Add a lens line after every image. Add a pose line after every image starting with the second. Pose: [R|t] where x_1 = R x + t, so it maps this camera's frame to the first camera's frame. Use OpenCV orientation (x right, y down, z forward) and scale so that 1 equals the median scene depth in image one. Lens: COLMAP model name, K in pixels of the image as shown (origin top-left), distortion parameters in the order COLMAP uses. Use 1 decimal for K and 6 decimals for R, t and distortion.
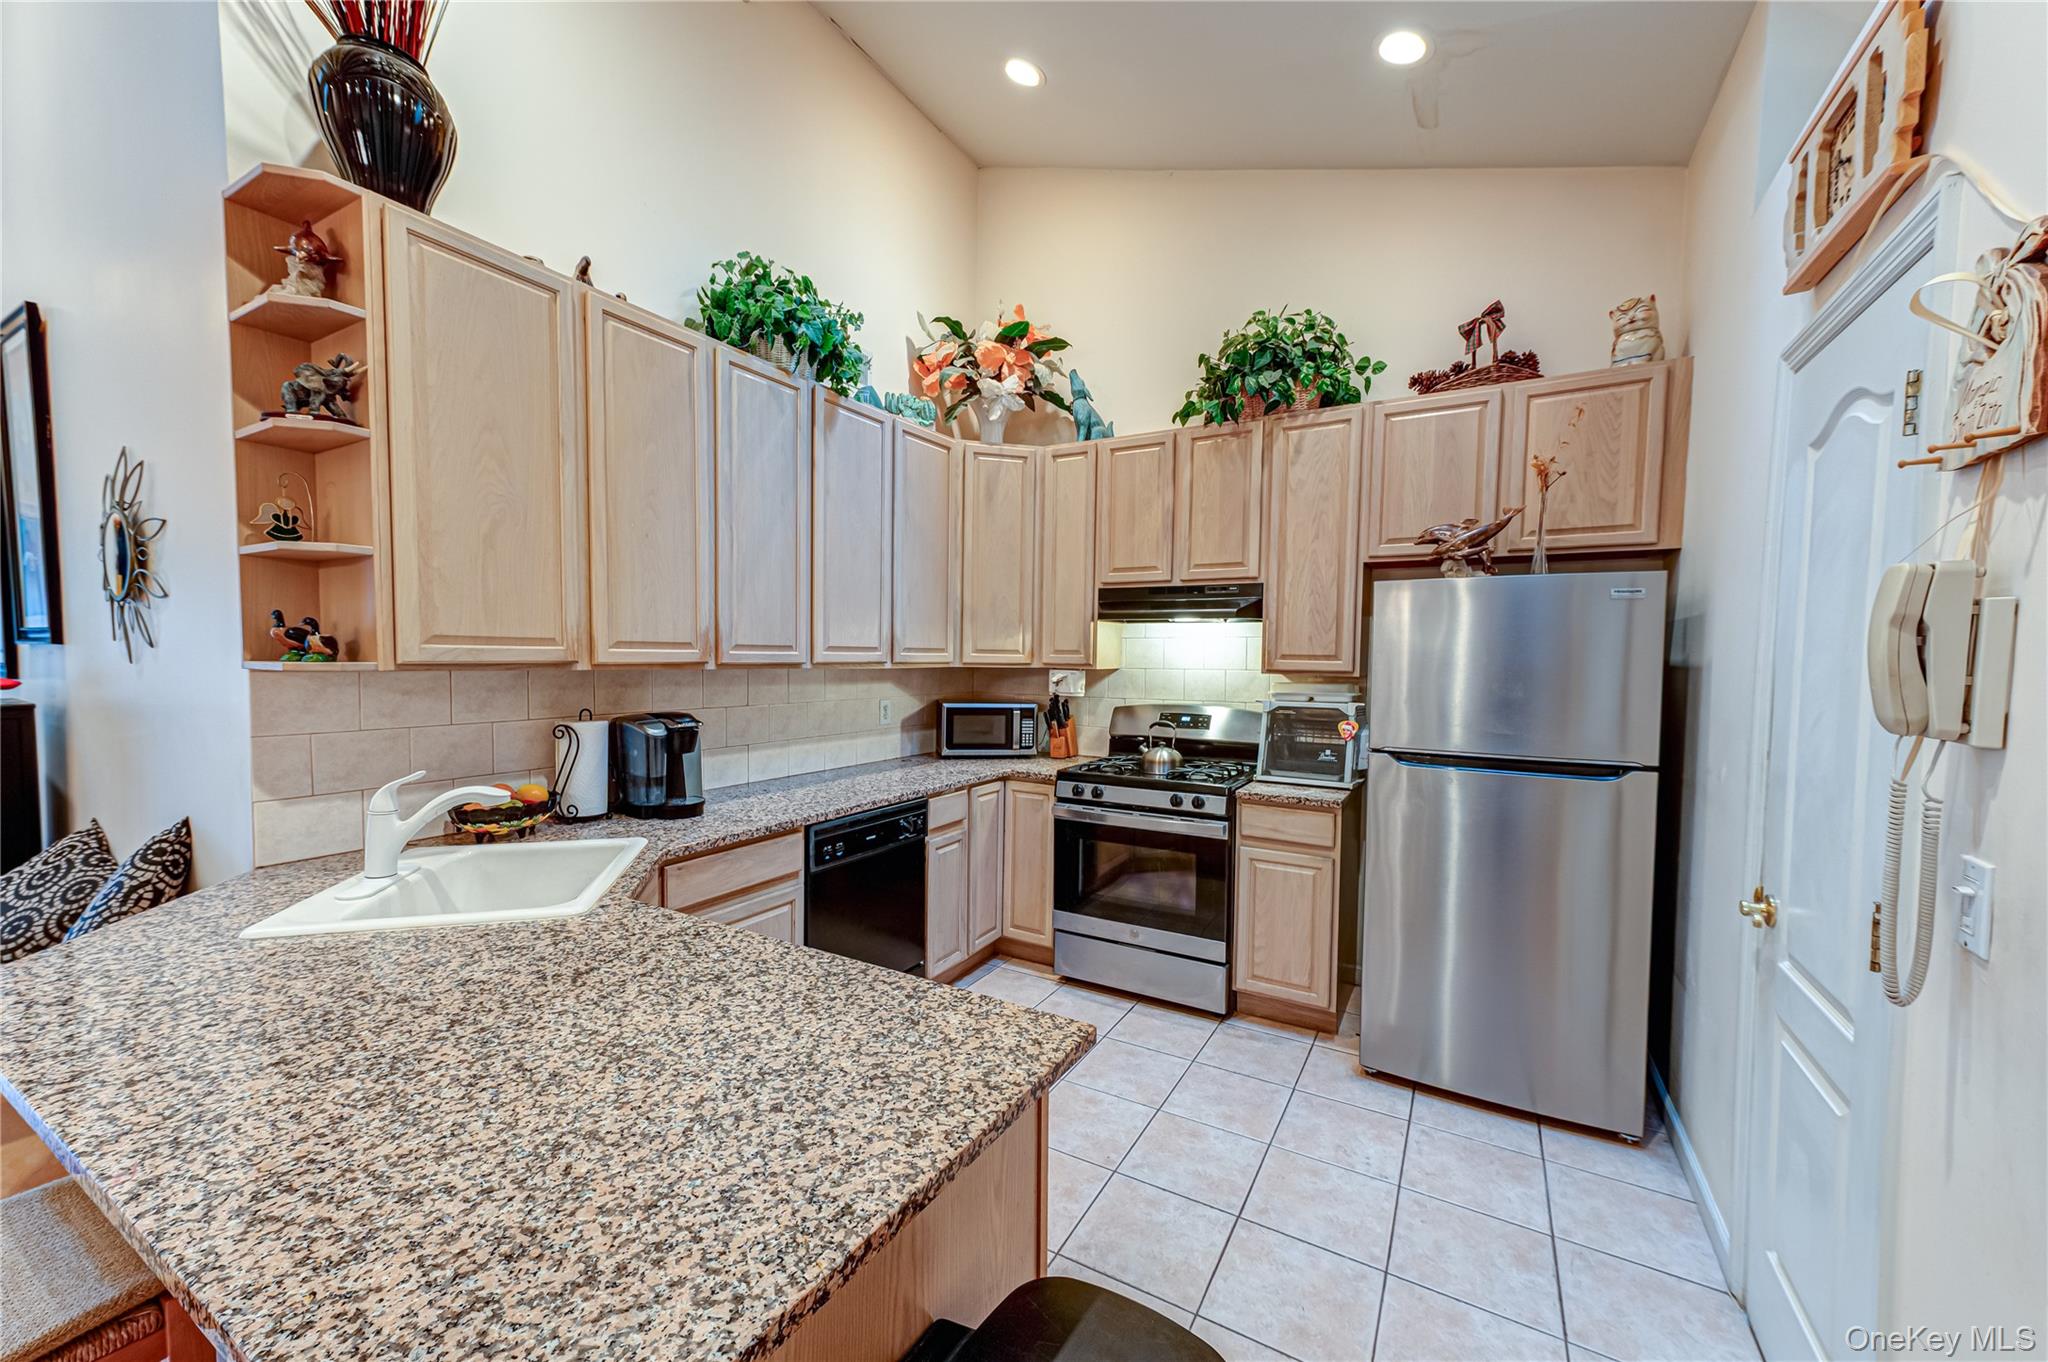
lens RADIAL K [[787.7, 0, 1031.5], [0, 787.7, 689.1], [0, 0, 1]] dist [0.016131, -0.000696]
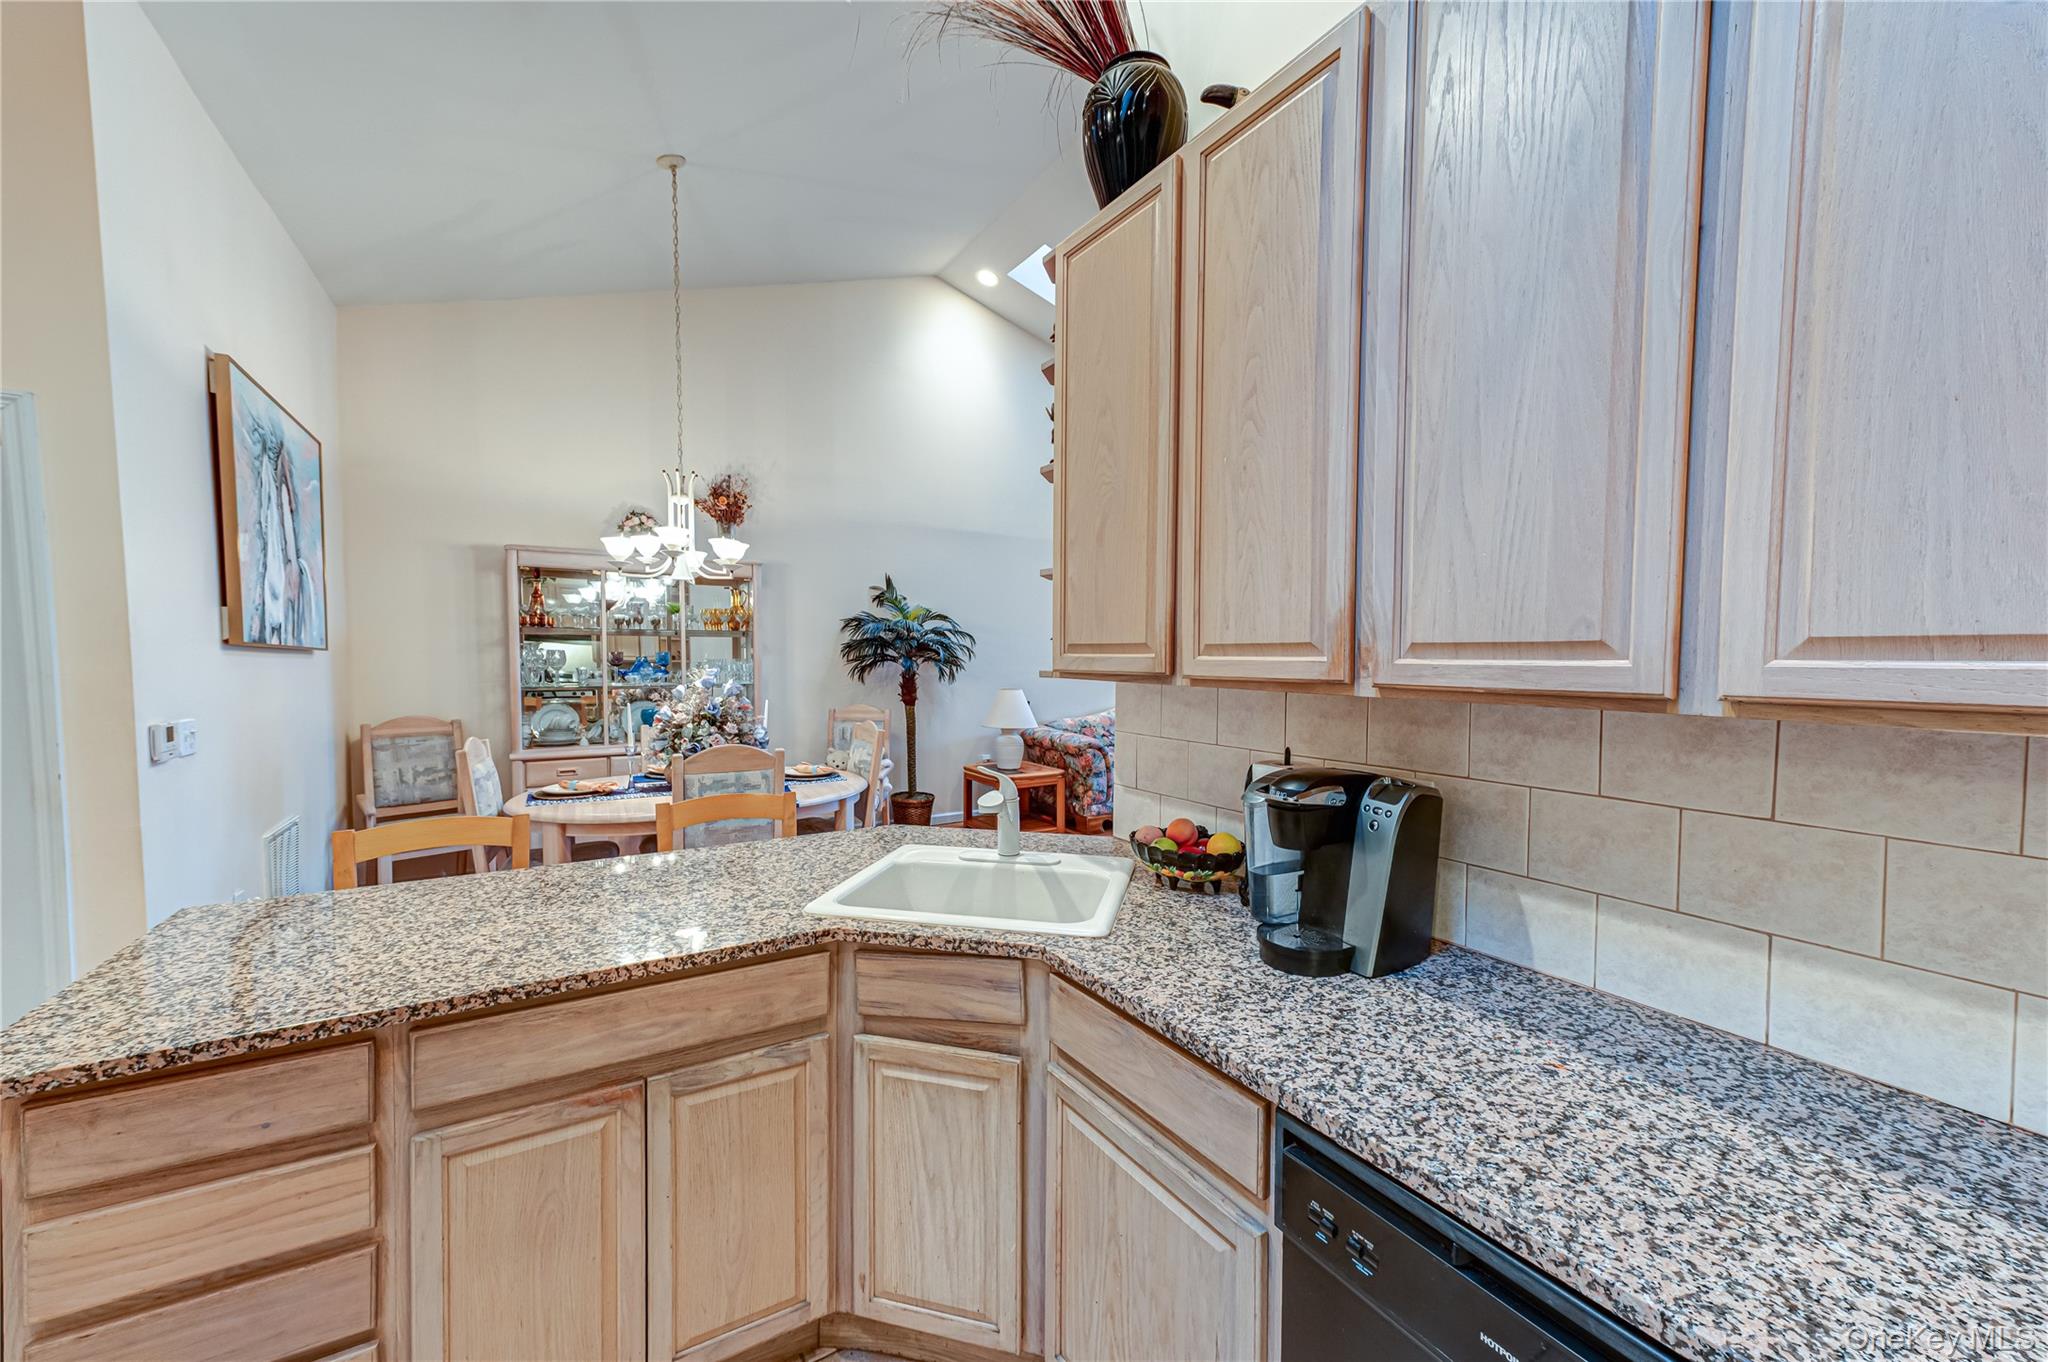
lens RADIAL K [[787.7, 0, 1031.5], [0, 787.7, 689.1], [0, 0, 1]] dist [0.016131, -0.000696]
pose [[-0.475370, 0.023499, -0.879472, 0.113709], [-0.050038, 0.997303, 0.053693, -0.045612], [0.878362, 0.069531, -0.472912, 1.050833]]
